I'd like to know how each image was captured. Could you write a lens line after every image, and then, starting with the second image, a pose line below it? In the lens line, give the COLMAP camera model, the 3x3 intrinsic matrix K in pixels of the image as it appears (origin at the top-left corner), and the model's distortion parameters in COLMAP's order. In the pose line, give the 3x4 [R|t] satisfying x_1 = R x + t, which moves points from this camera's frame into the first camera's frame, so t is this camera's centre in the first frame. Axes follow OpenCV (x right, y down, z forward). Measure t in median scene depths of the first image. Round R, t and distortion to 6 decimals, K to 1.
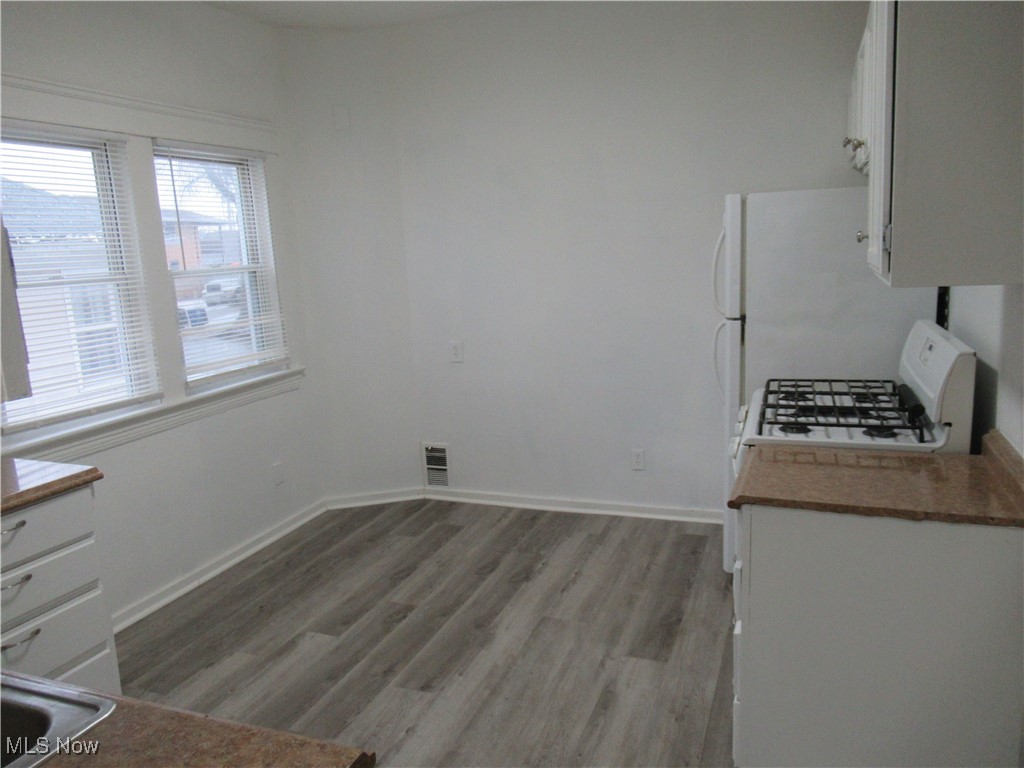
lens RADIAL K [[753.6, 0, 515.7], [0, 753.6, 387.7], [0, 0, 1]] dist [-0.004328, -0.005072]
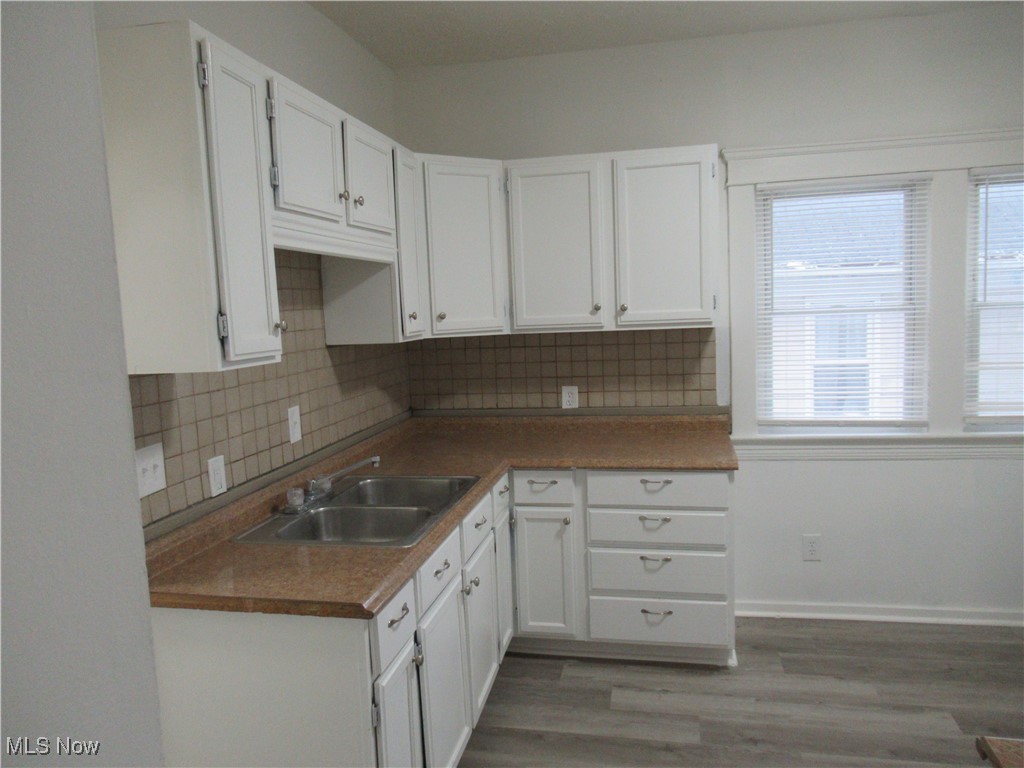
lens RADIAL K [[753.6, 0, 515.7], [0, 753.6, 387.7], [0, 0, 1]] dist [-0.004328, -0.005072]
pose [[0.179191, 0.147423, -0.972706, 0.437591], [-0.151233, 0.981085, 0.120833, -0.082096], [0.972121, 0.125454, 0.198097, 0.271685]]
